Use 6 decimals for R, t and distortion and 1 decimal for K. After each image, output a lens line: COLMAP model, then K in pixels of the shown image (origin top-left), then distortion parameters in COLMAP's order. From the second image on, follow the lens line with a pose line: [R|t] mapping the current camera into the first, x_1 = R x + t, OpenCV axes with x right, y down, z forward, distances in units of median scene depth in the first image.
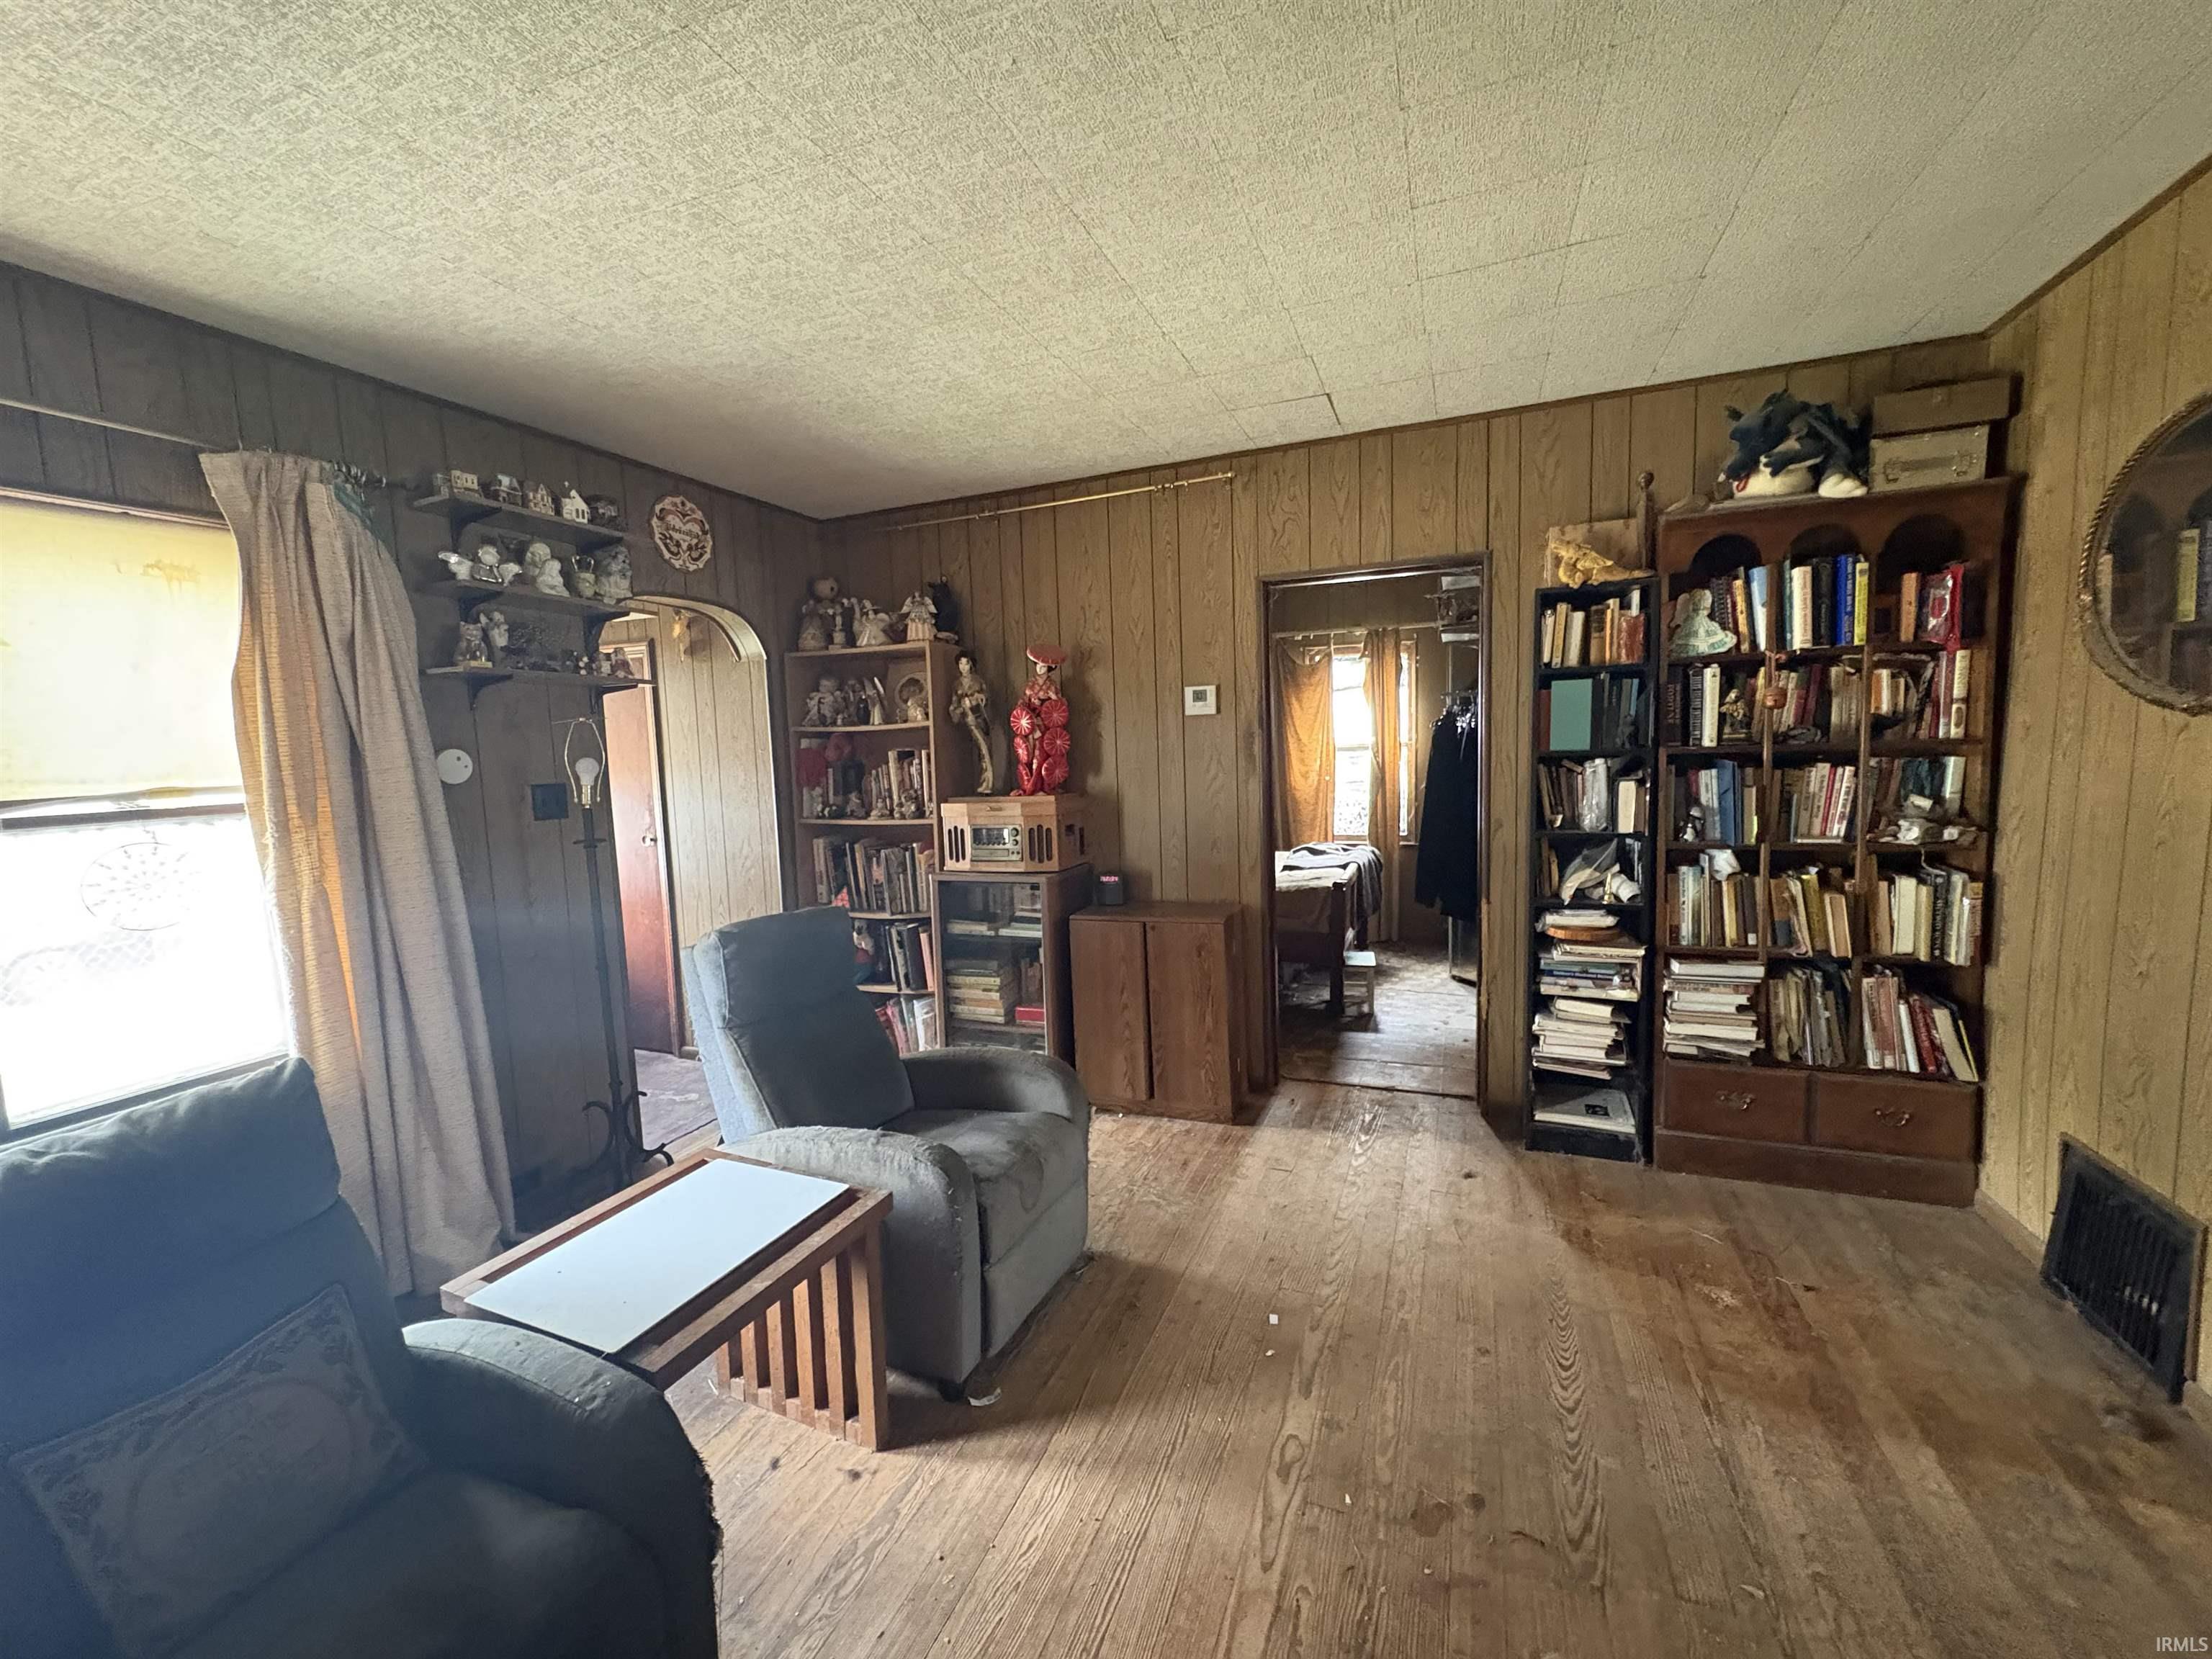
lens RADIAL K [[880.2, 0, 1104.2], [0, 880.2, 831.8], [0, 0, 1]] dist [0.009130, -0.000017]
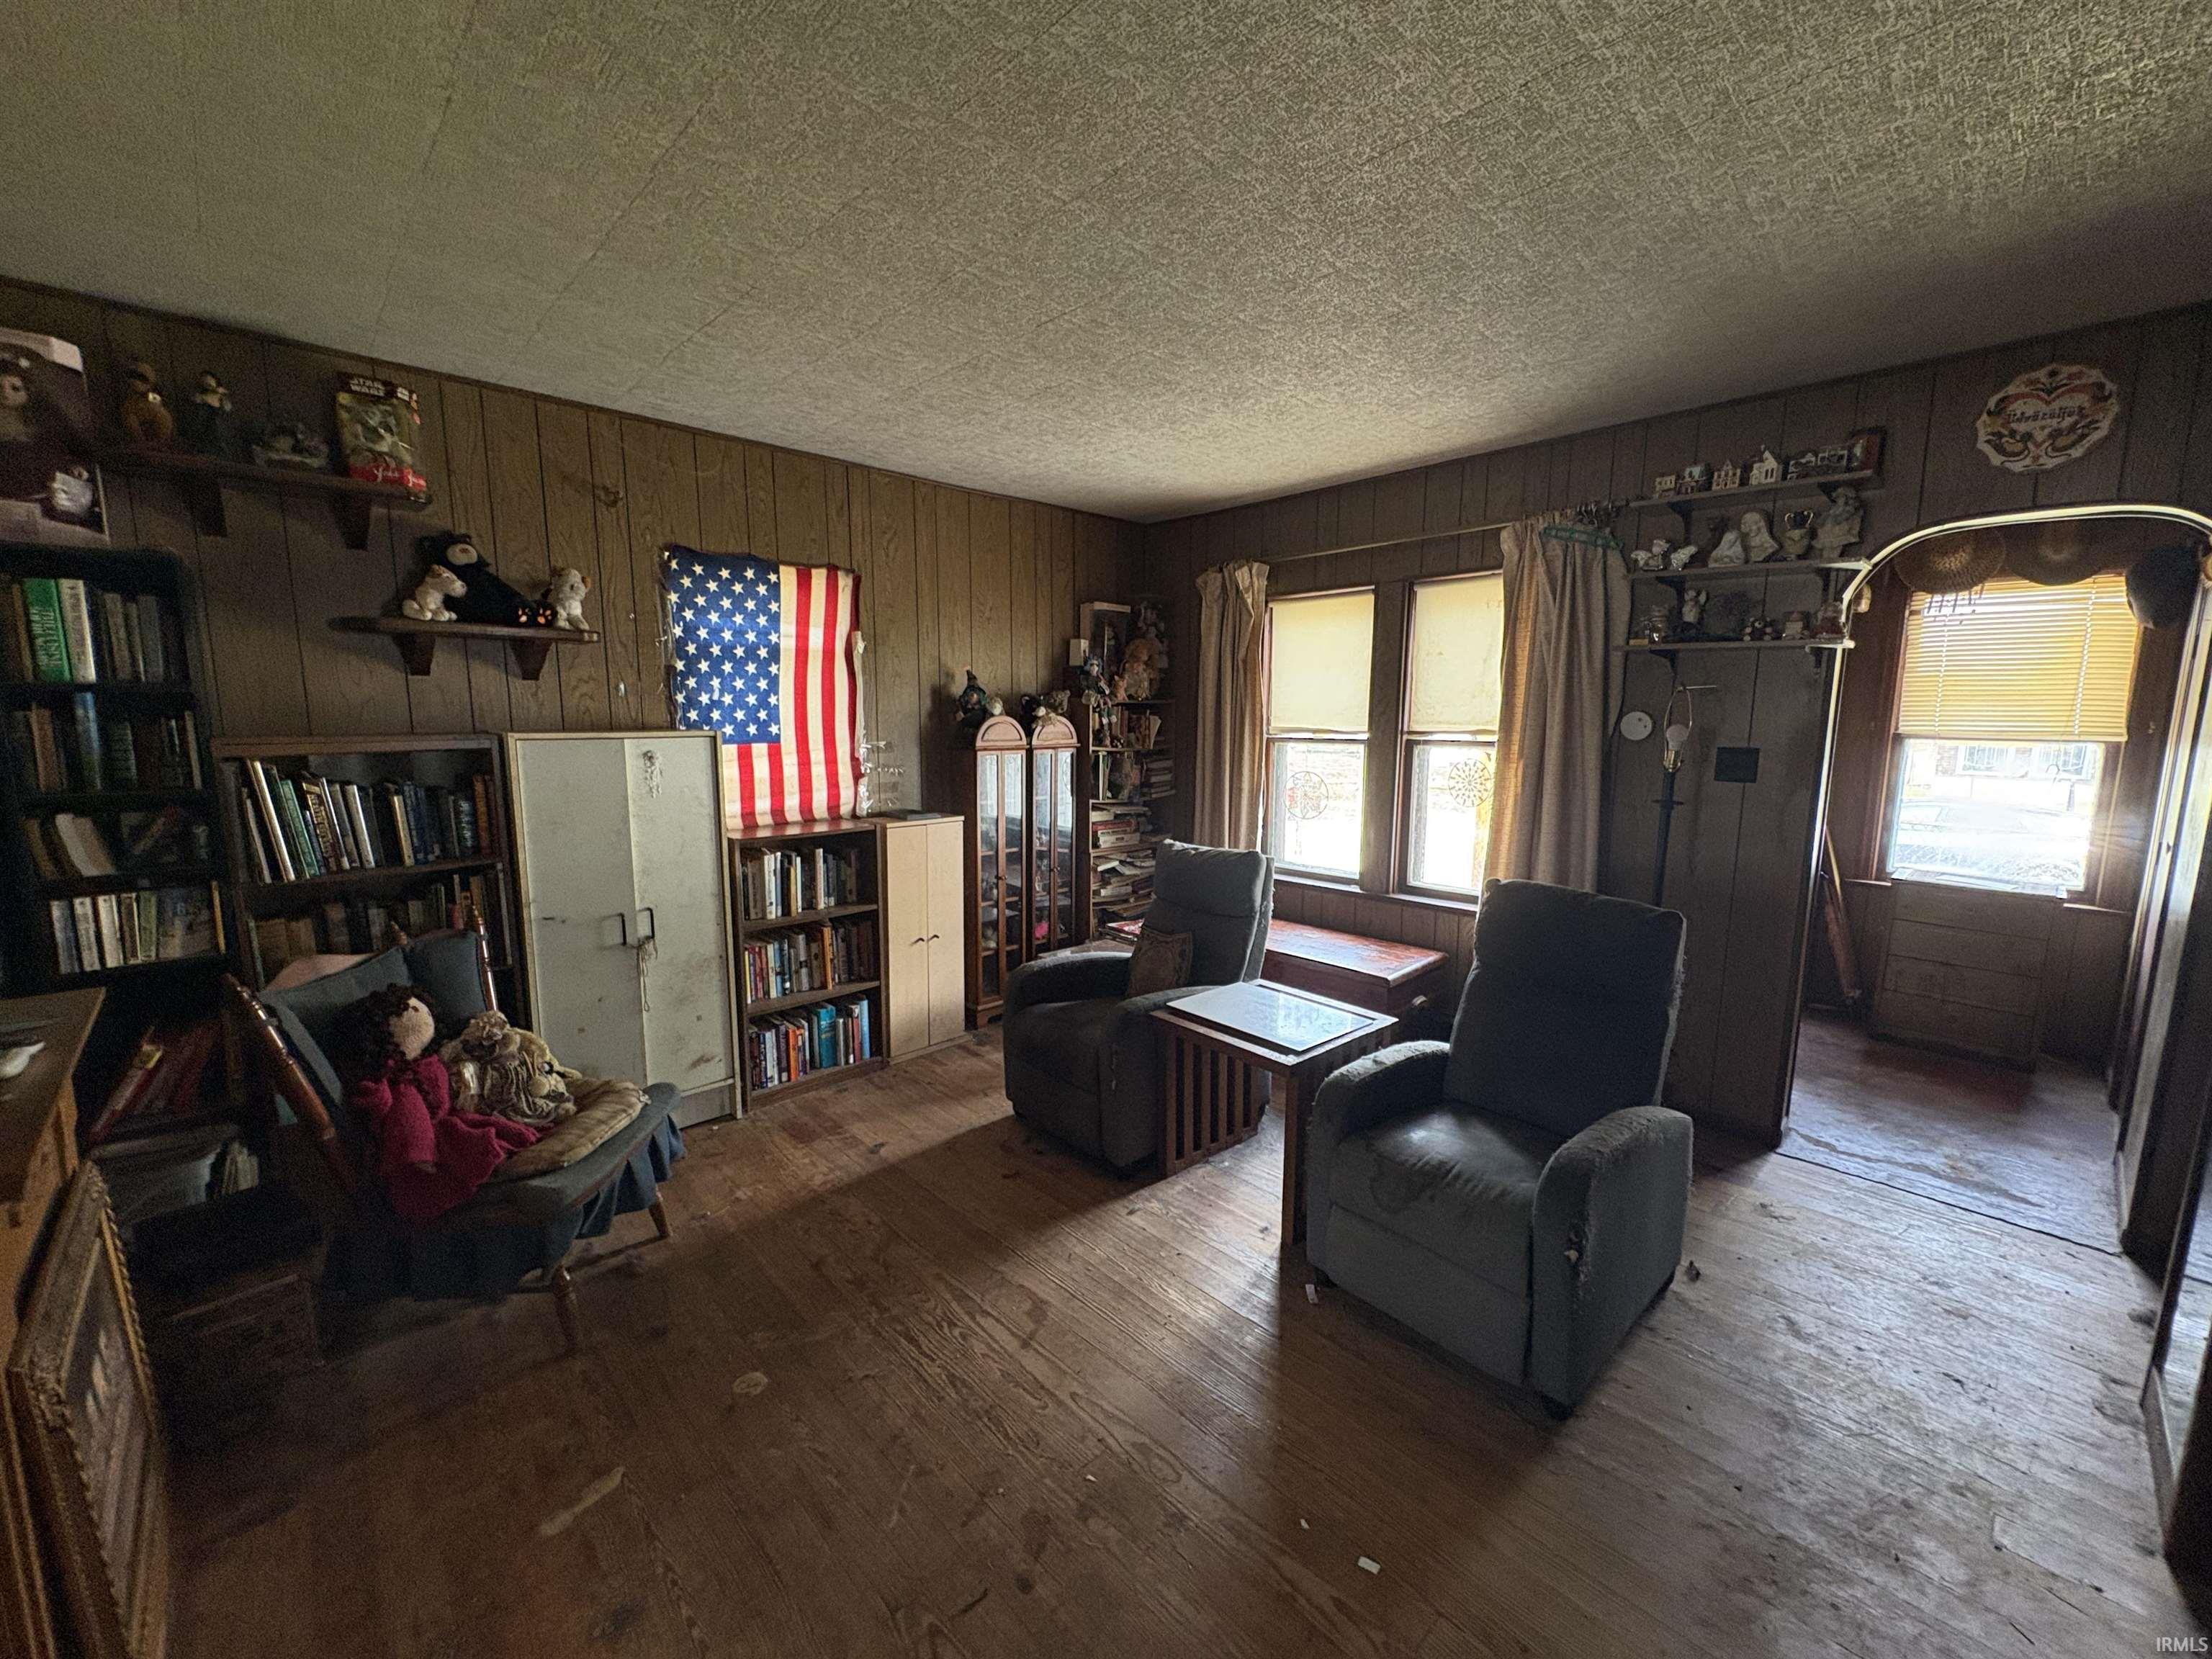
lens RADIAL K [[880.2, 0, 1113.3], [0, 880.2, 832.4], [0, 0, 1]] dist [0.009130, -0.000017]
pose [[-0.400390, 0.162801, -0.901767, 0.967442], [-0.084947, 0.973259, 0.213425, -0.183813], [0.912399, 0.162056, -0.375854, 1.160639]]
